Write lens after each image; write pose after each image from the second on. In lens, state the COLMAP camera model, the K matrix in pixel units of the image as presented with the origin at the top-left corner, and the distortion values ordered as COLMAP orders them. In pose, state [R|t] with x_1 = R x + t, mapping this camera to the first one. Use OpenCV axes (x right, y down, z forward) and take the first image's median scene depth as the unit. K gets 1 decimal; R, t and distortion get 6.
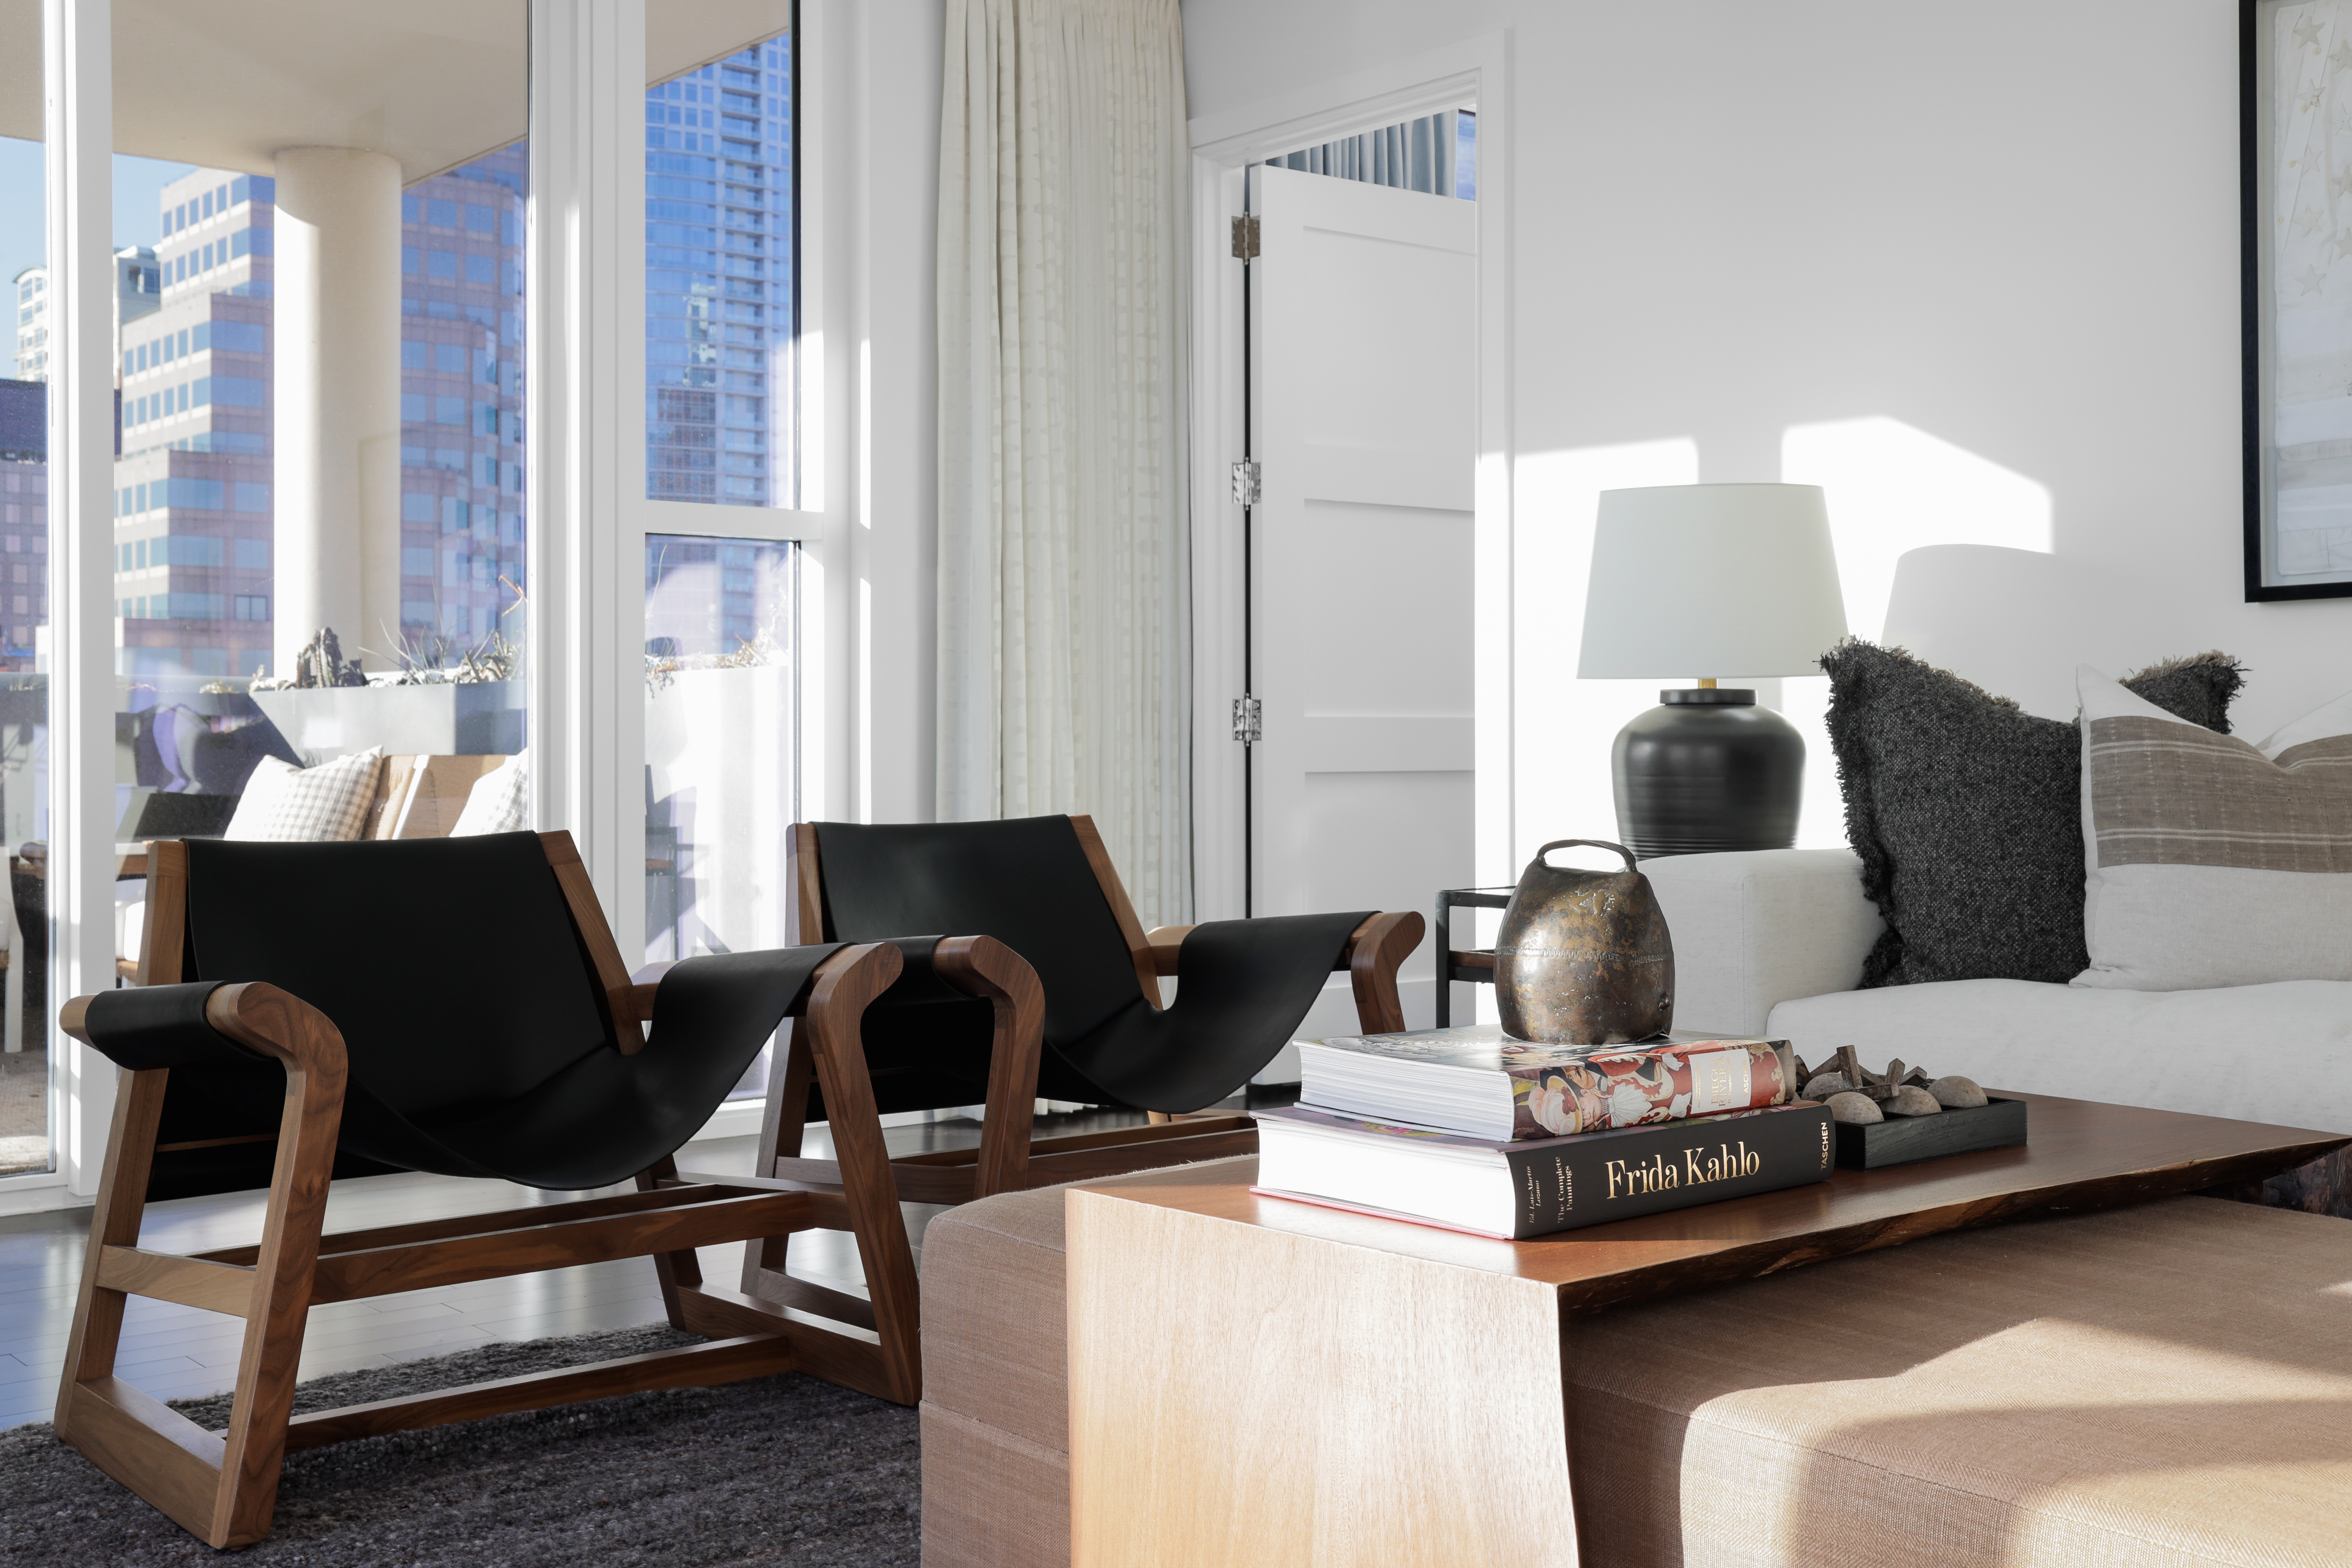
lens RADIAL K [[2499.1, 0, 1195.5], [0, 2499.1, 726.3], [0, 0, 1]] dist [0.016538, 0.000000]
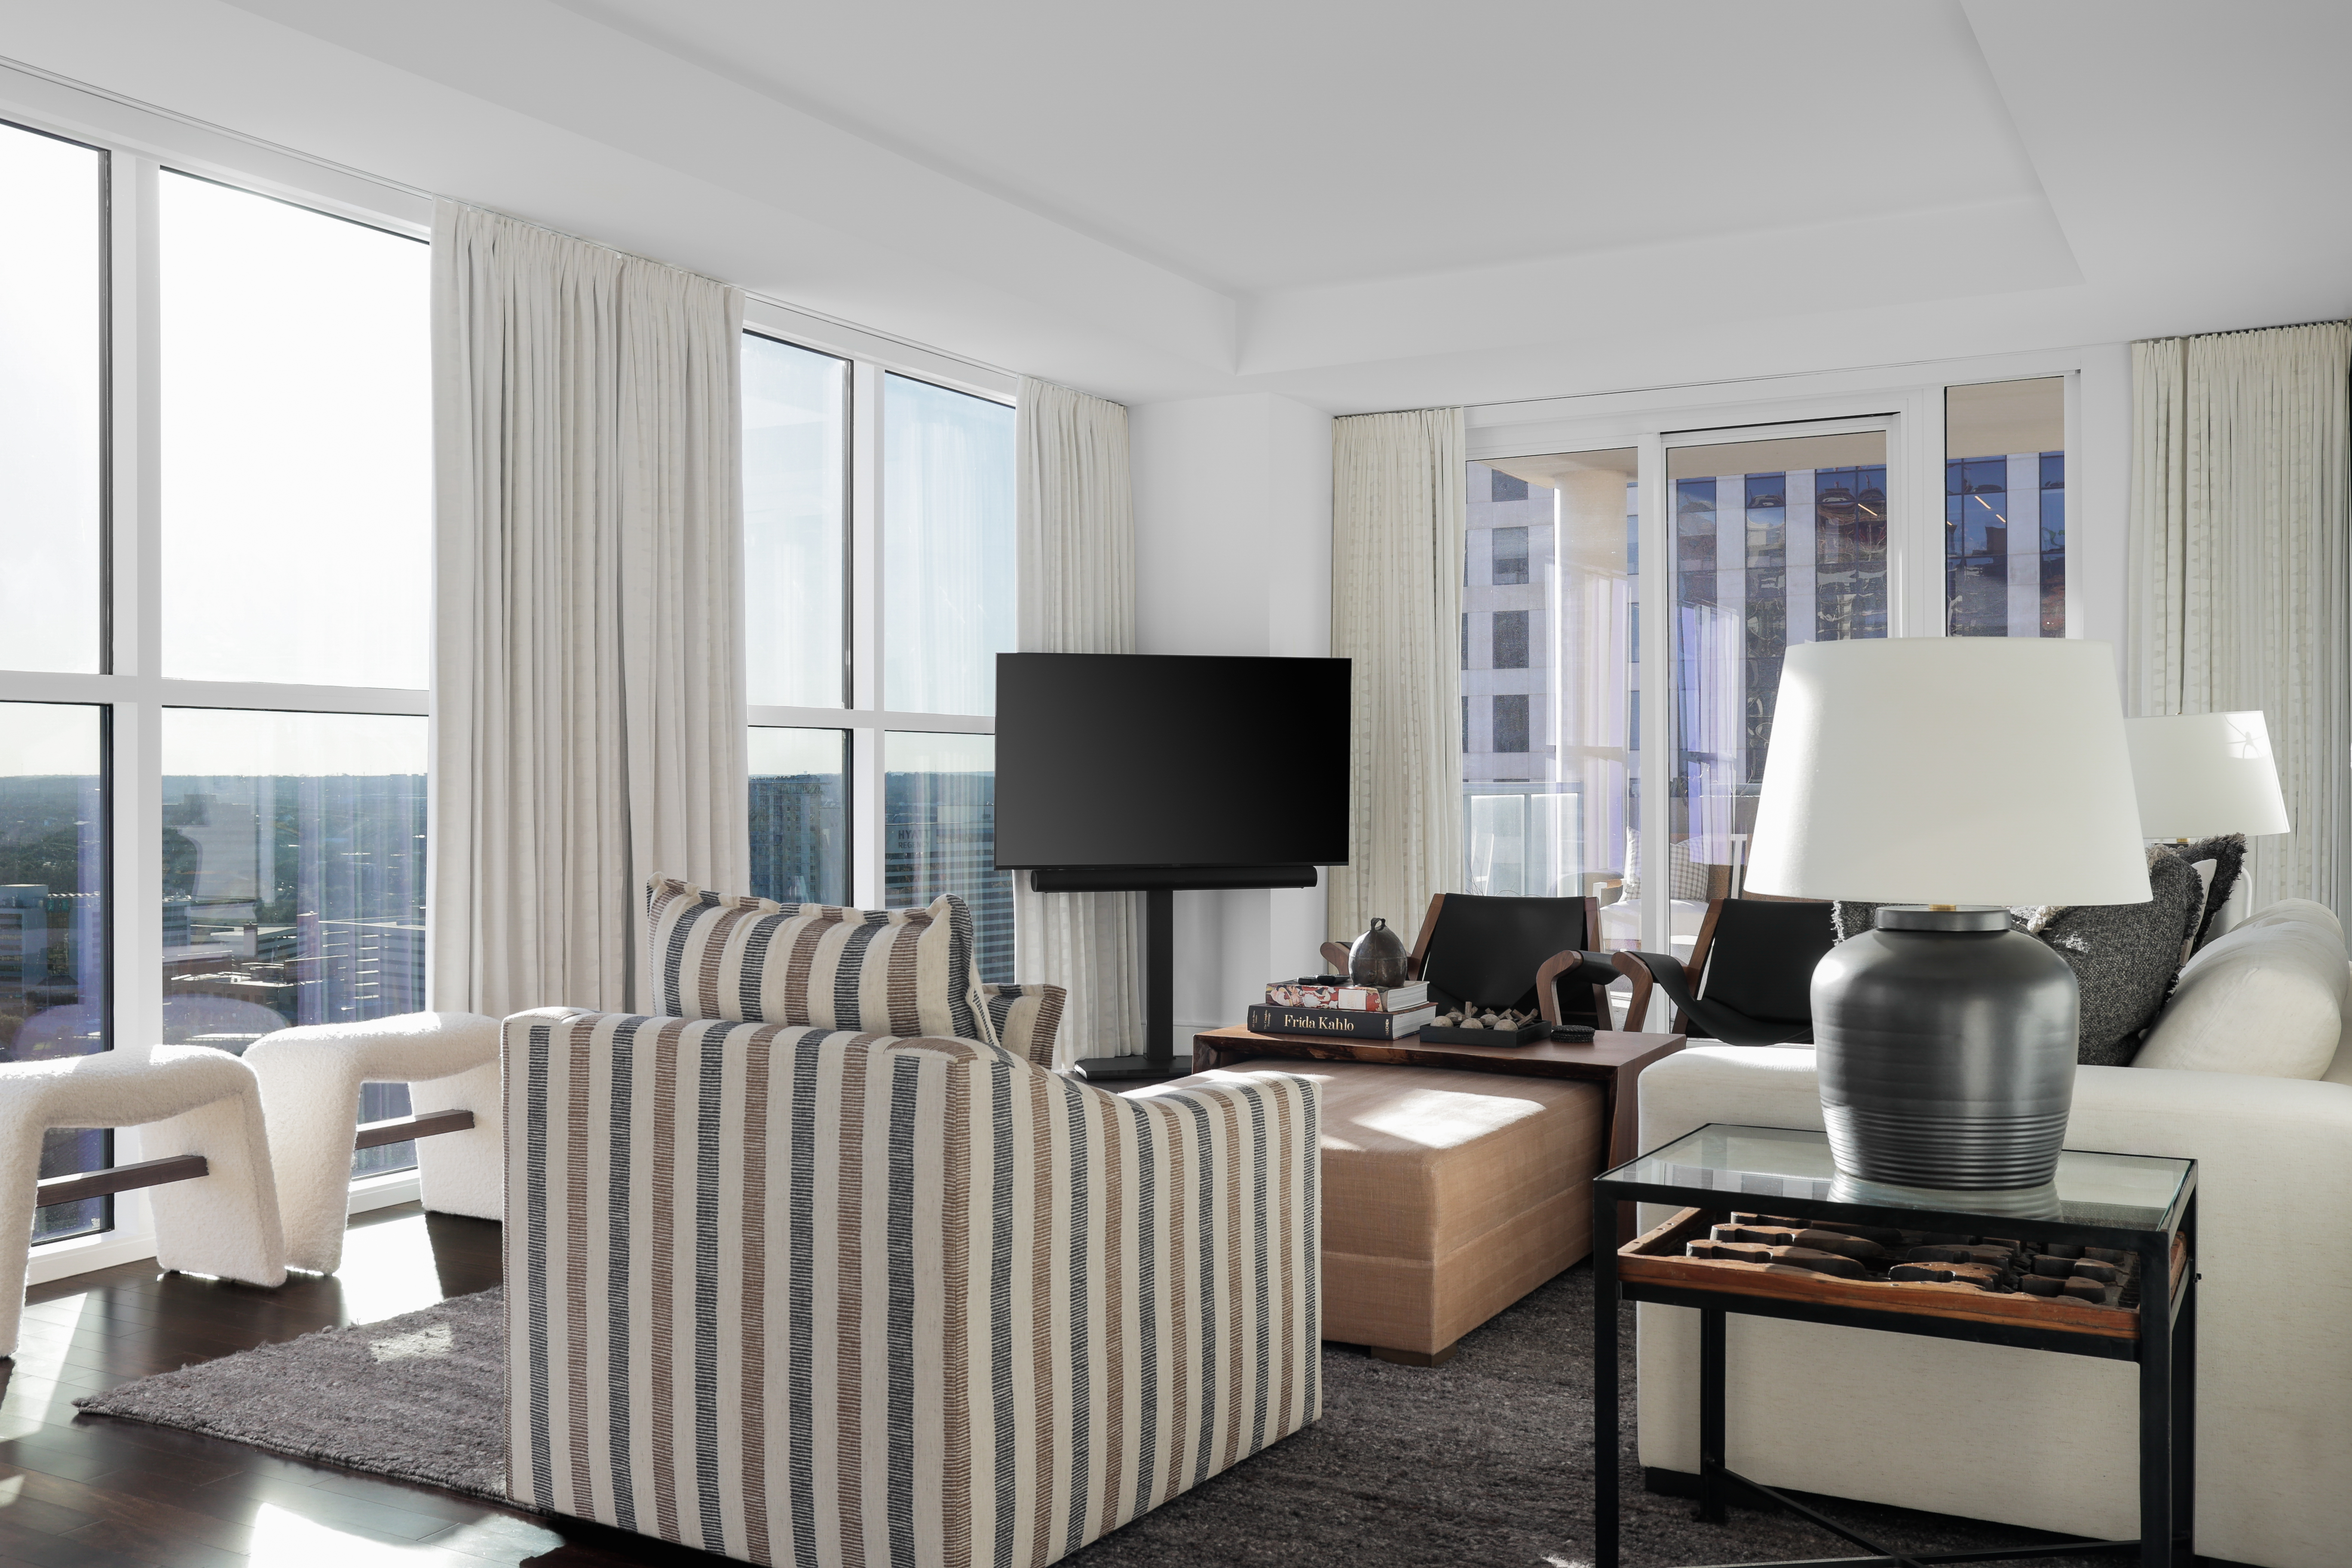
lens RADIAL K [[2083.4, 0, 1180.2], [0, 2083.4, 789.1], [0, 0, 1]] dist [-0.014845, -0.000408]
pose [[0.353309, 0.002439, -0.935504, 0.909664], [0.009979, 0.999930, 0.006375, -0.047918], [0.935453, -0.011588, 0.353260, -0.030441]]
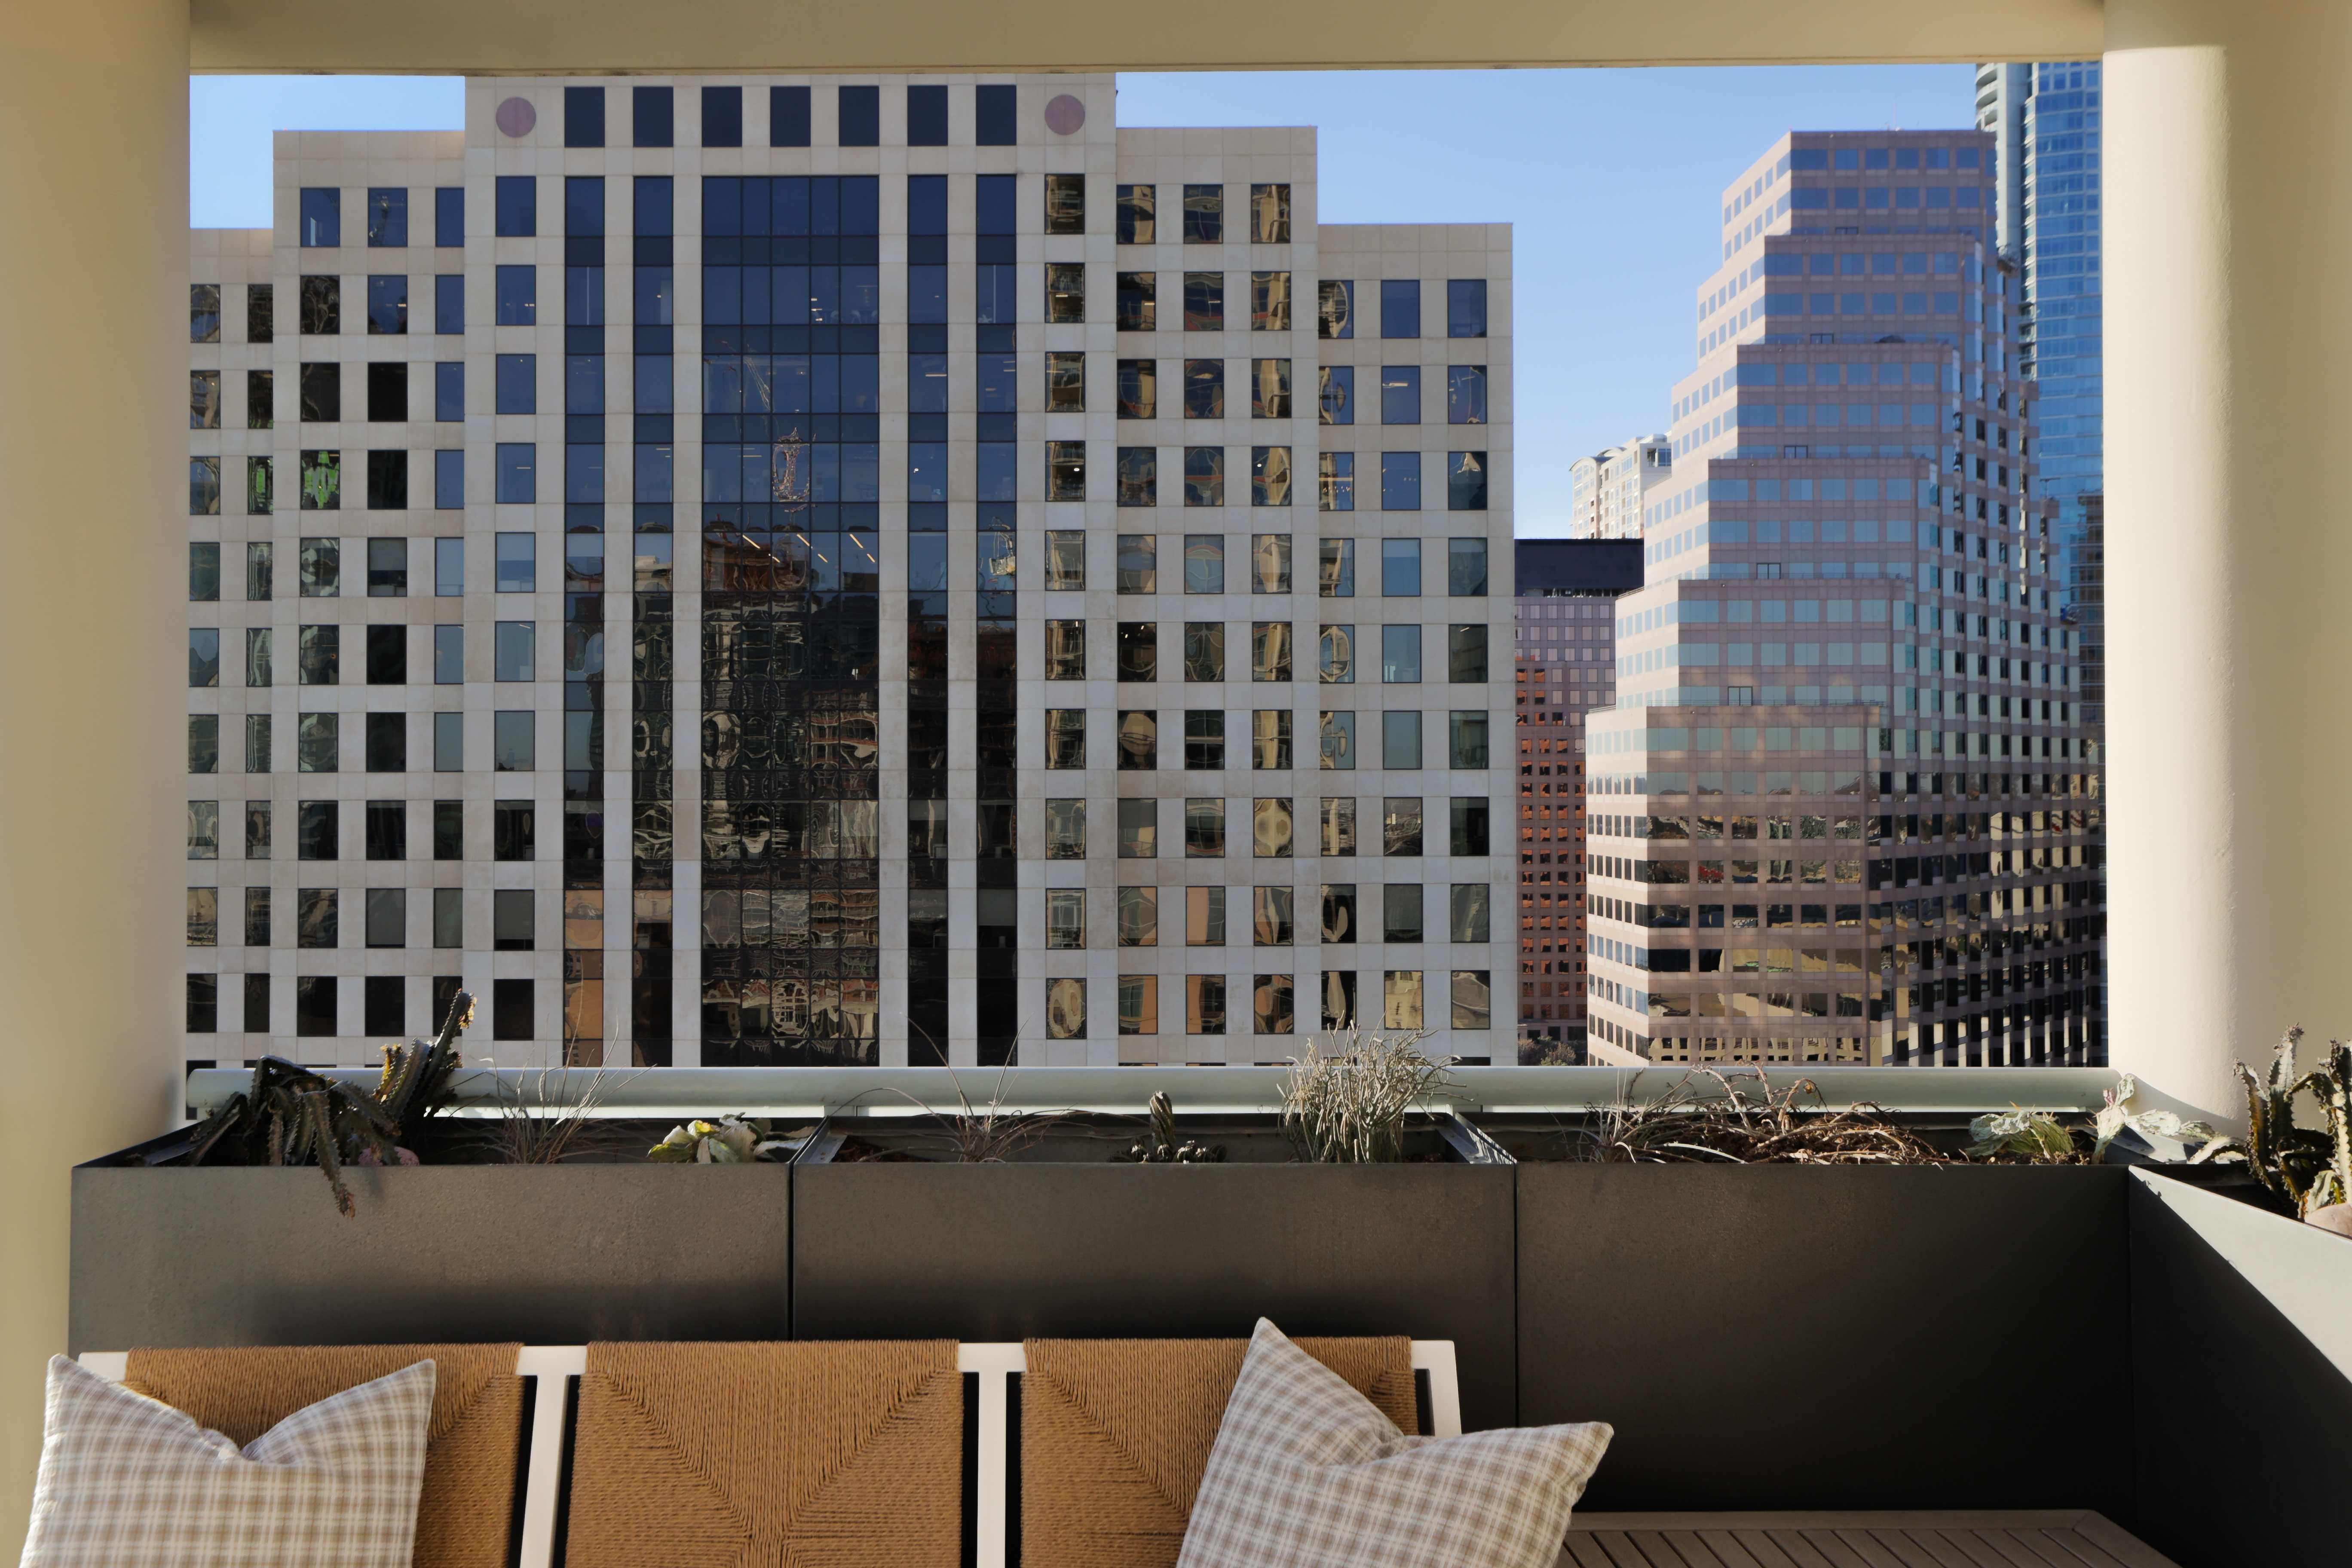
lens RADIAL K [[1814.9, 0, 1055.4], [0, 1814.9, 774.4], [0, 0, 1]] dist [0.005831, 0.006974]
pose [[0.754042, -0.005200, -0.656806, -0.478552], [0.005046, 0.999985, -0.002123, -0.122114], [0.656807, -0.001713, 0.754057, 0.991870]]
